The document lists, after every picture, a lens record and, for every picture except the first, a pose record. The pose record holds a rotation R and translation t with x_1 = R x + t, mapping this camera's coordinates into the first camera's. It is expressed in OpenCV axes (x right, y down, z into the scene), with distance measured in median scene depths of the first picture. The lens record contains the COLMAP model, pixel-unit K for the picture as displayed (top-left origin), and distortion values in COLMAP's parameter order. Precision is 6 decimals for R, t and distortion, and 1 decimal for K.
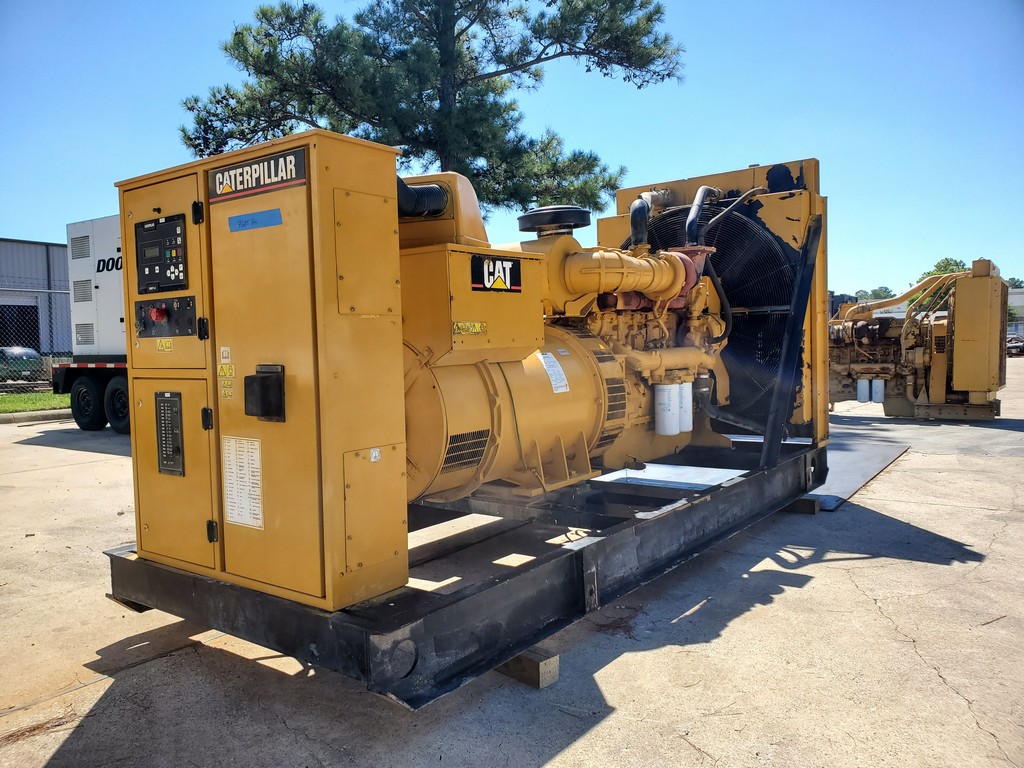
lens RADIAL K [[794.4, 0, 512.0], [0, 794.4, 384.0], [0, 0, 1]] dist [0.021095, -0.002035]
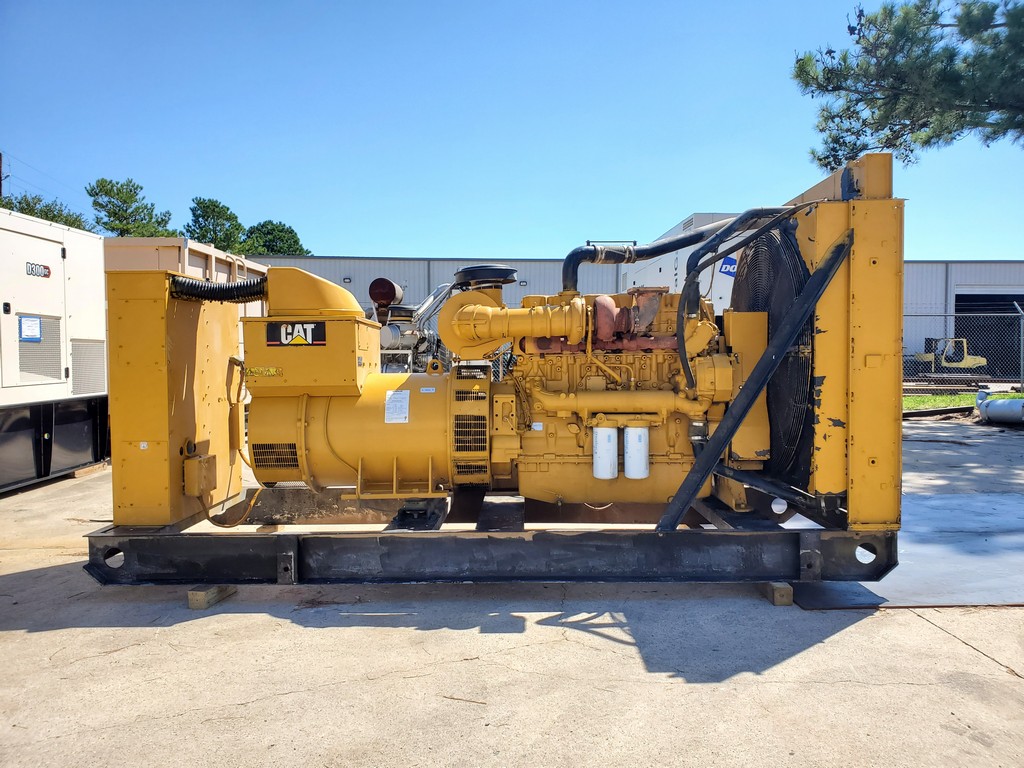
lens RADIAL K [[794.4, 0, 512.0], [0, 794.4, 384.0], [0, 0, 1]] dist [0.021095, -0.002035]
pose [[0.590156, 0.047788, -0.805874, 1.531099], [-0.053469, 0.998368, 0.020046, -0.110560], [0.805517, 0.031259, 0.591748, 0.535002]]
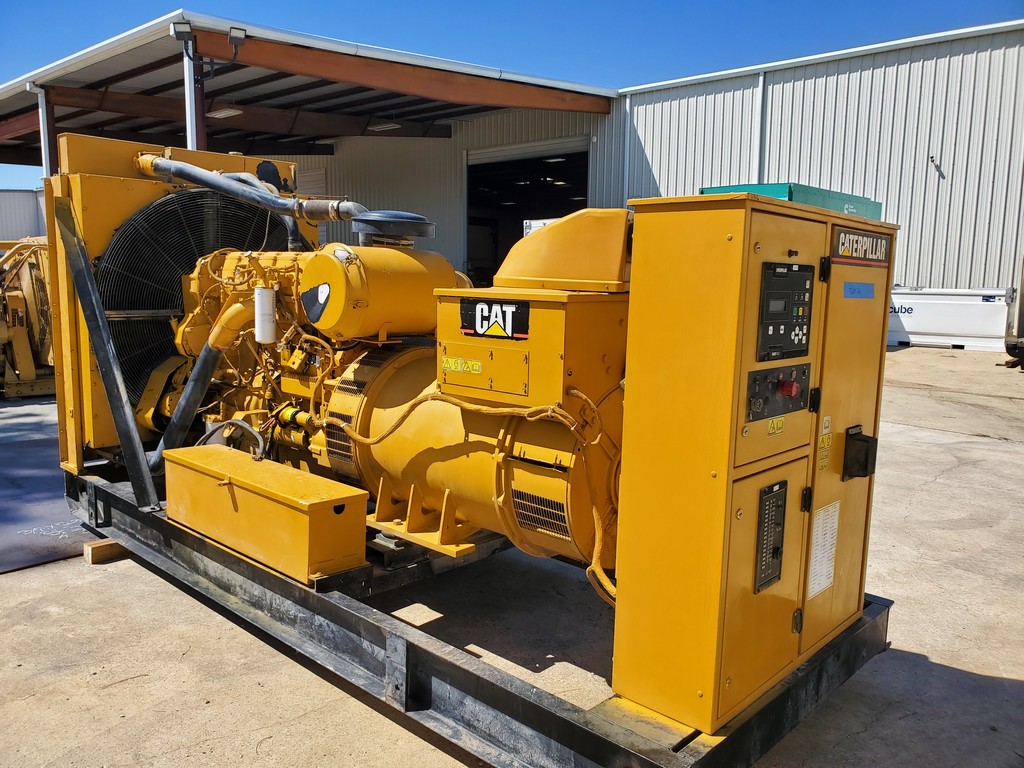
lens RADIAL K [[794.4, 0, 512.0], [0, 794.4, 384.0], [0, 0, 1]] dist [0.021095, -0.002035]
pose [[0.098565, -0.099107, 0.990183, -1.236160], [0.023865, 0.994978, 0.097211, -0.172711], [-0.994844, 0.014049, 0.100435, 1.187740]]
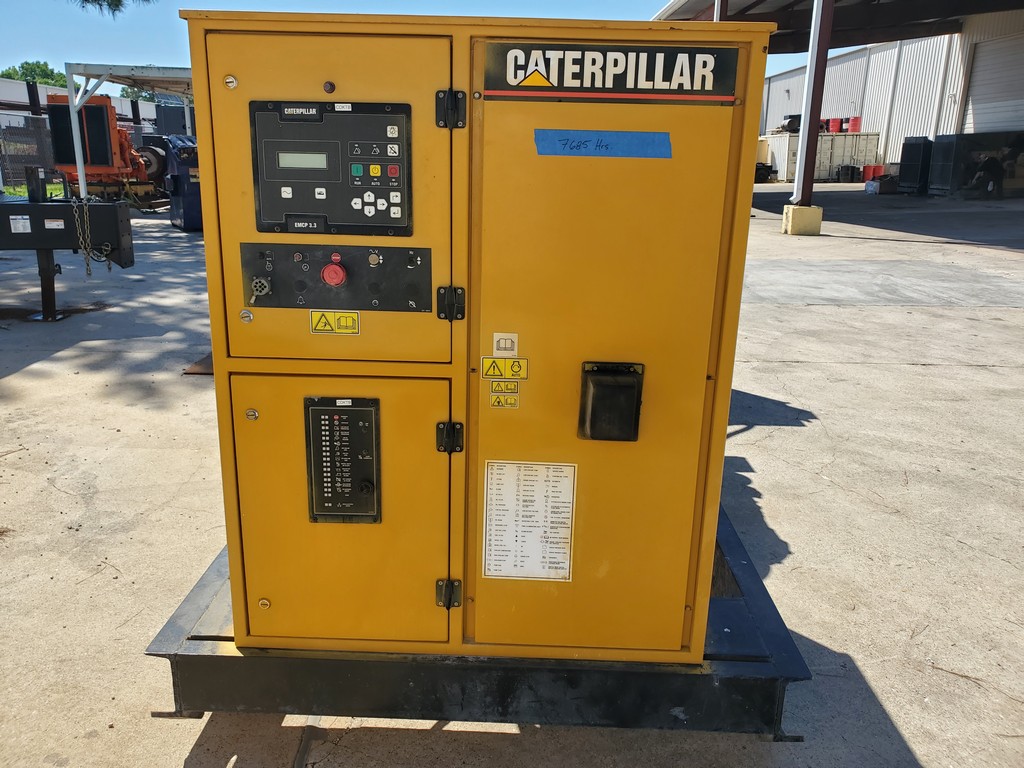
lens RADIAL K [[789.7, 0, 511.8], [0, 789.7, 370.3], [0, 0, 1]] dist [0.032273, -0.002931]
pose [[0.810371, -0.113079, 0.574902, -0.679113], [-0.012373, 0.977678, 0.209742, -0.141108], [-0.585787, -0.177082, 0.790883, 0.448963]]
